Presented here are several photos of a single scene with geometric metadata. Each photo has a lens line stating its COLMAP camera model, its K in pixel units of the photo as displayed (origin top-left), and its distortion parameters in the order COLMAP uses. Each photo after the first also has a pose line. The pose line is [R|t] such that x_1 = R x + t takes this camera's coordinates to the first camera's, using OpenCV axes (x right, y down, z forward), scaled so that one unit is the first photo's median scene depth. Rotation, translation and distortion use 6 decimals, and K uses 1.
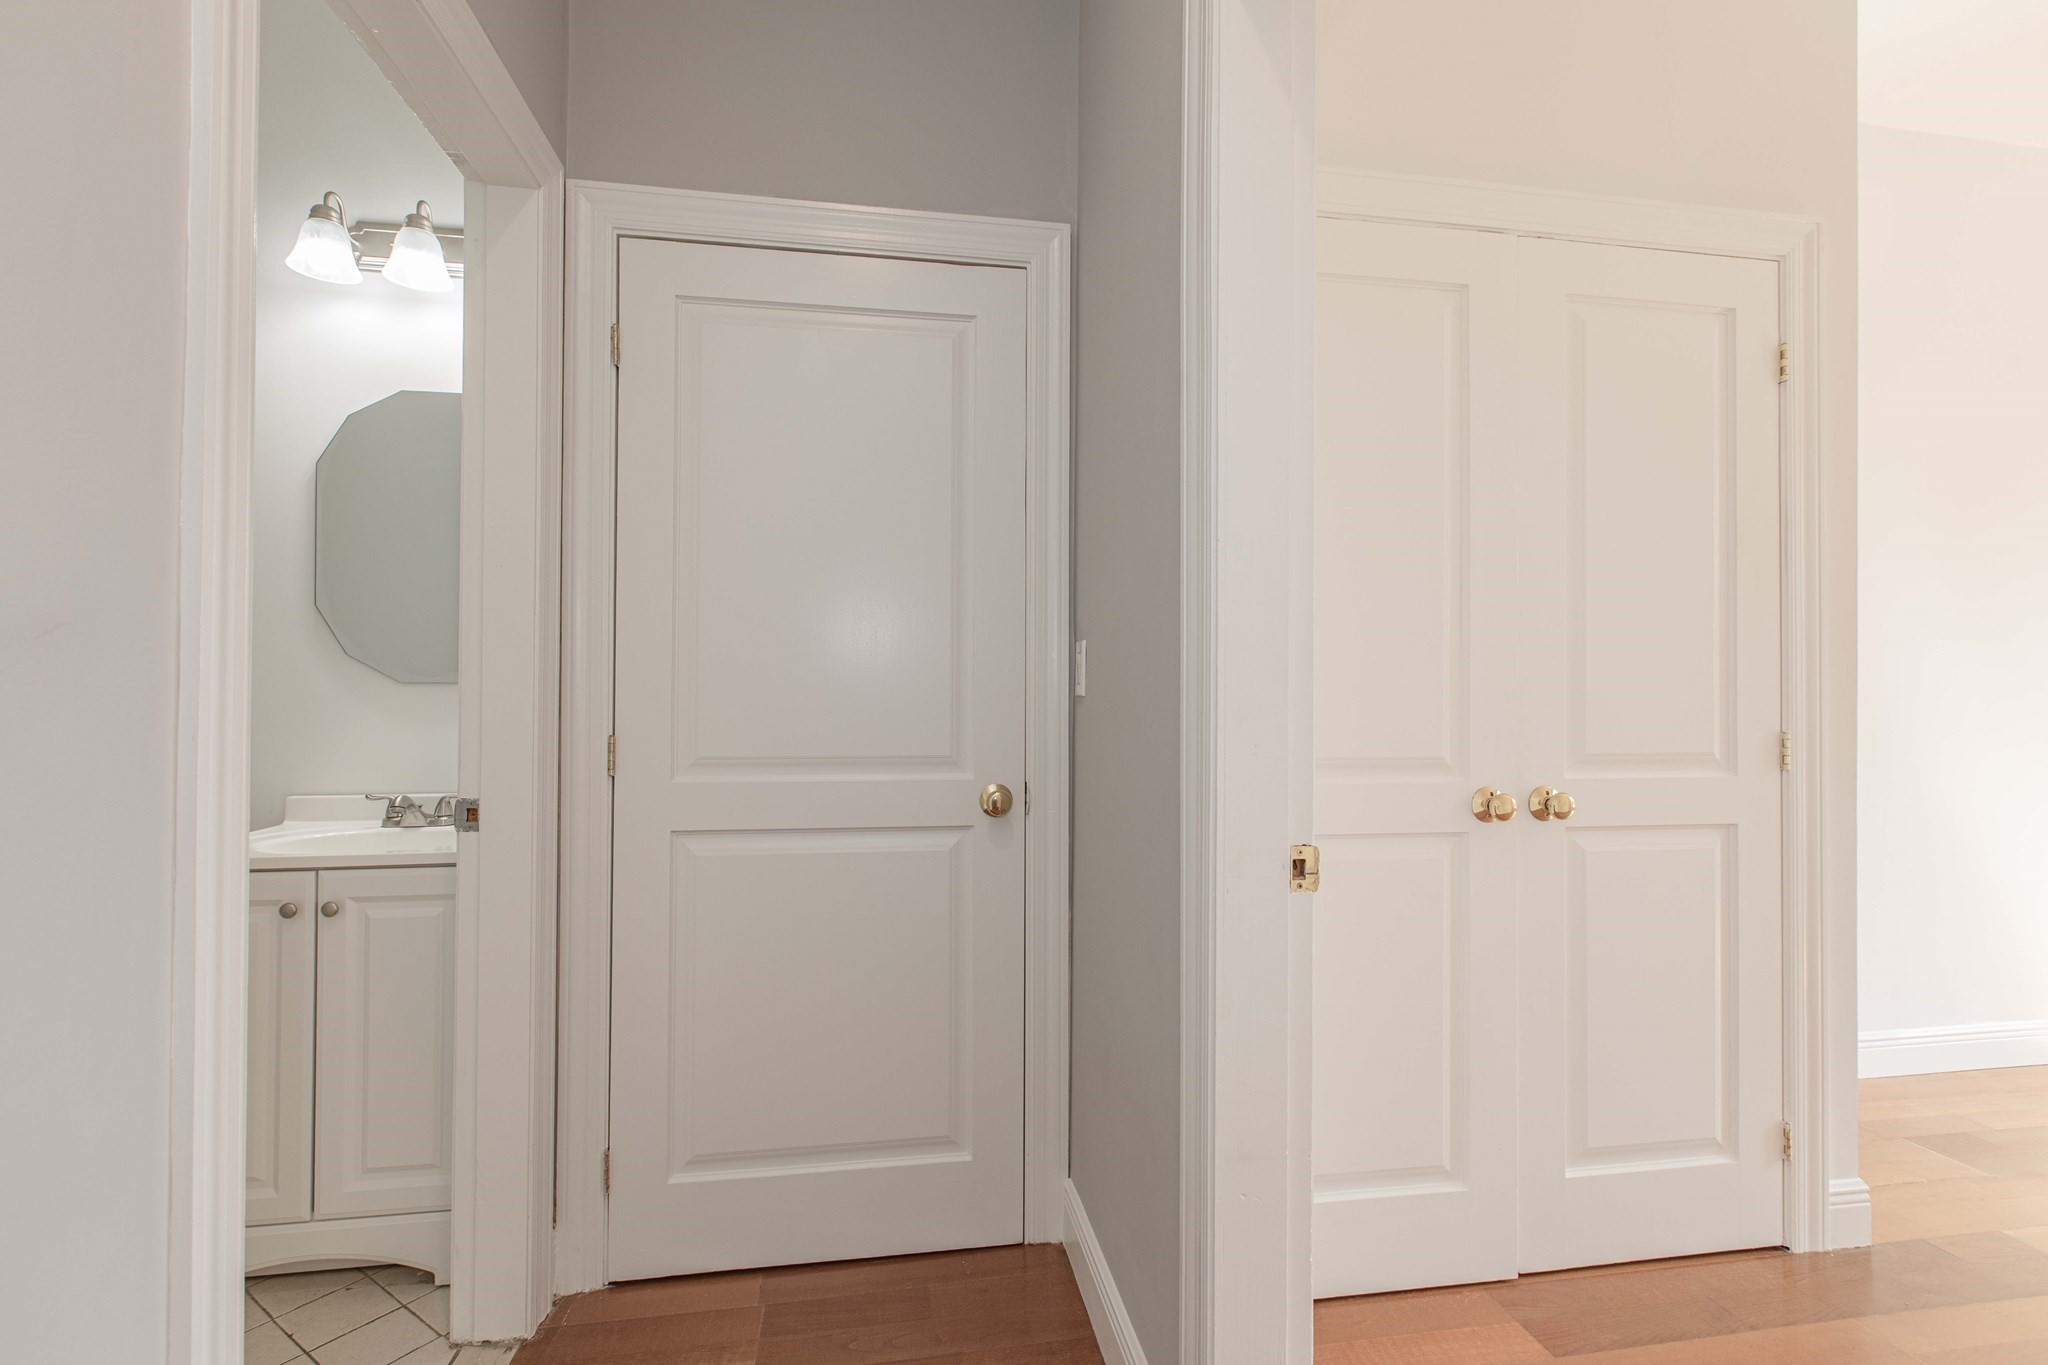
lens RADIAL K [[932.0, 0, 1038.5], [0, 932.0, 676.2], [0, 0, 1]] dist [0.003395, -0.001670]
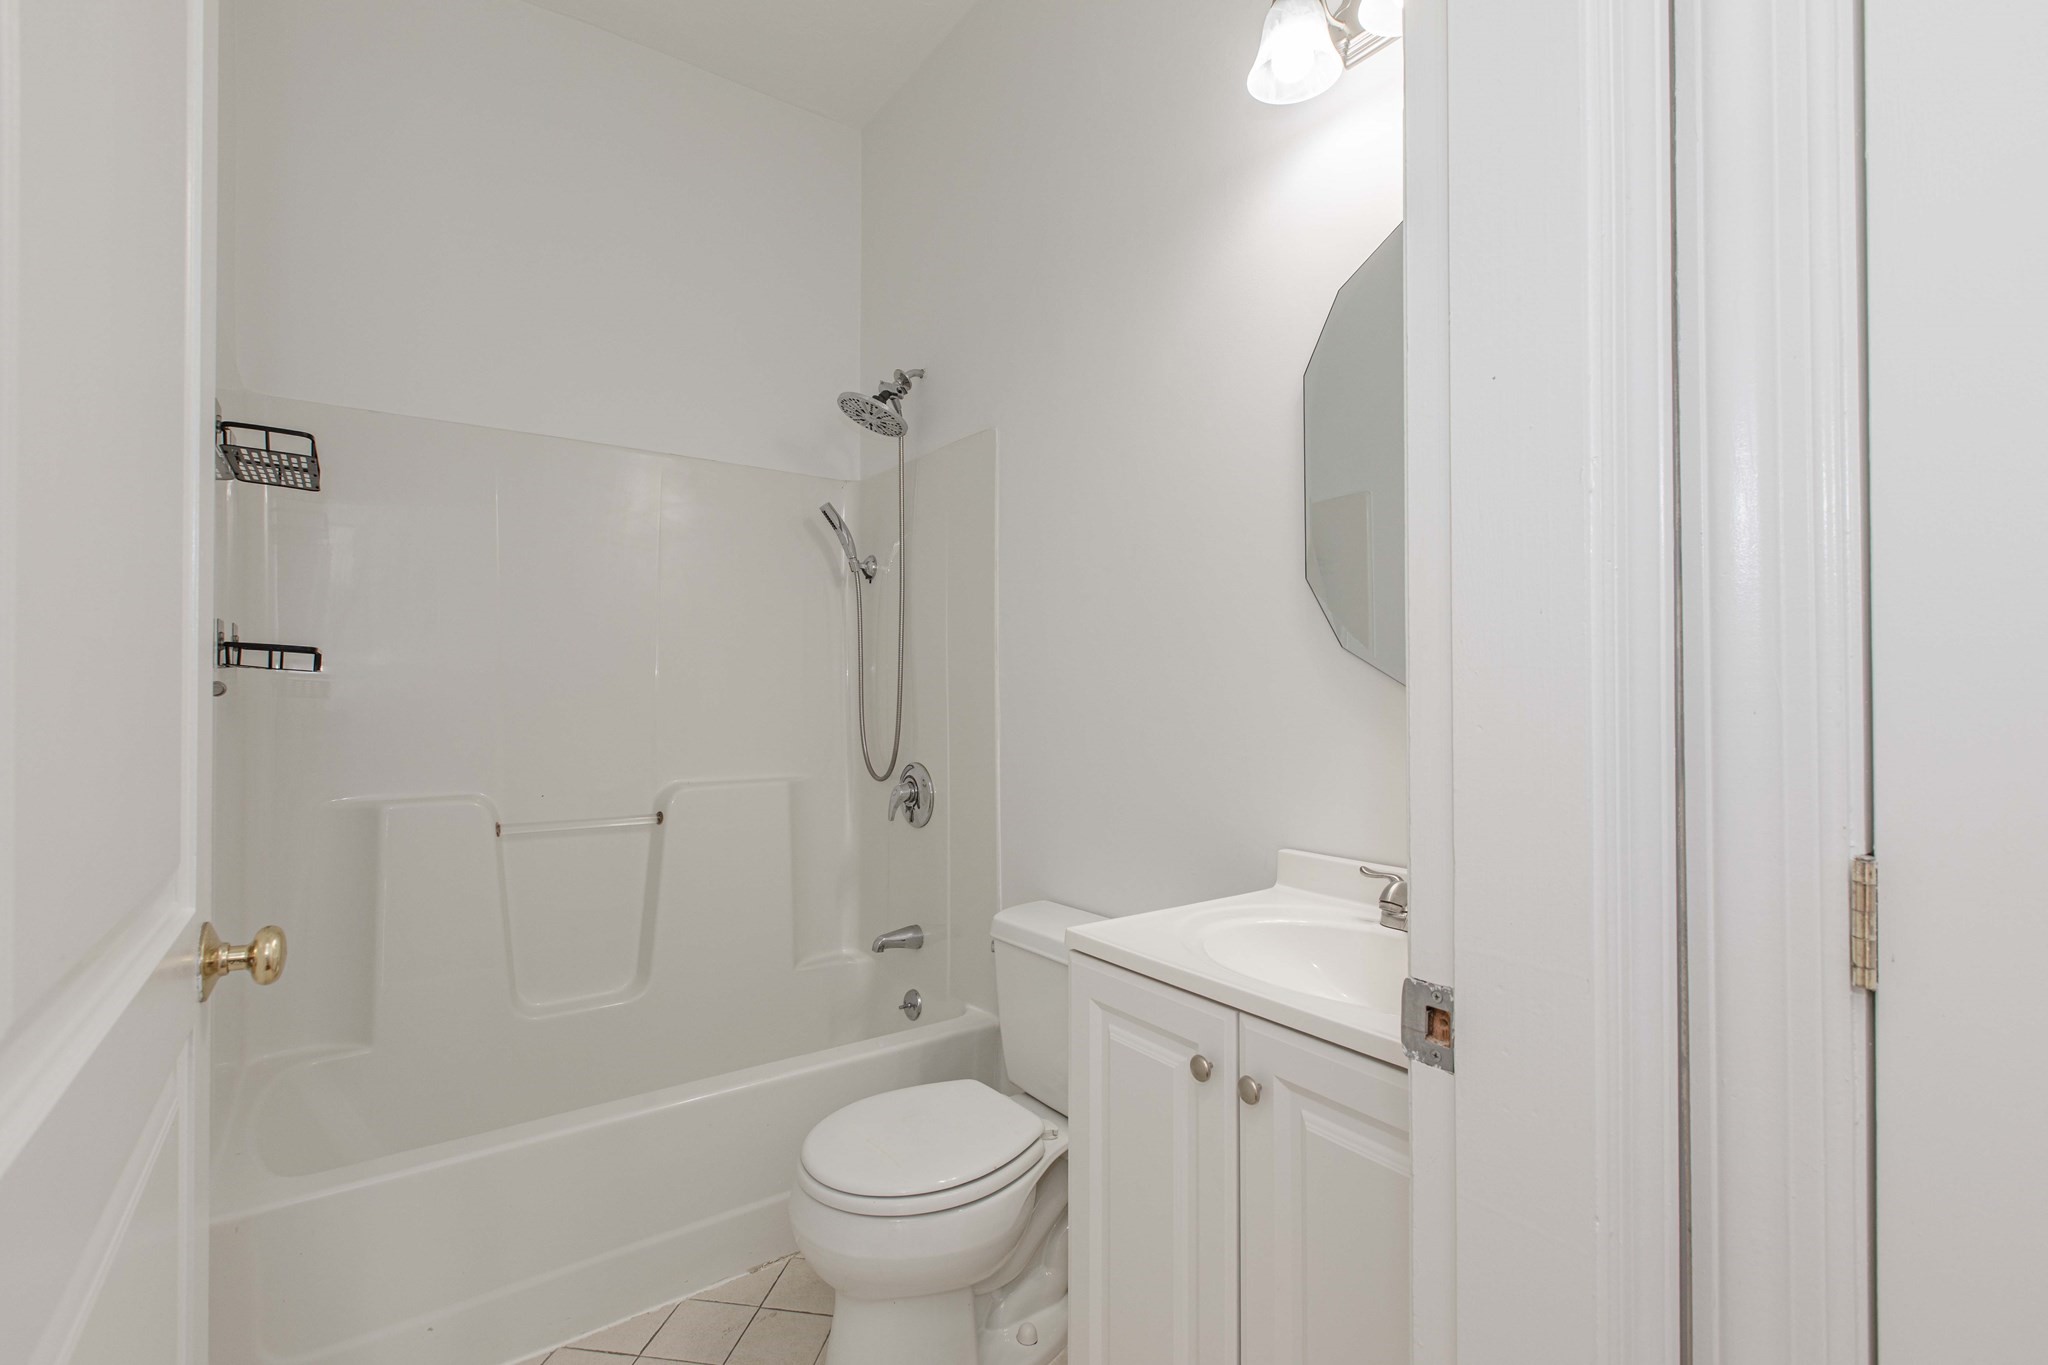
lens RADIAL K [[932.0, 0, 1025.4], [0, 932.0, 678.8], [0, 0, 1]] dist [0.003395, -0.001670]
pose [[0.449096, -0.017056, -0.893321, -0.308302], [0.013247, 0.999835, -0.012430, 0.005271], [0.893385, -0.006252, 0.449247, 0.621700]]
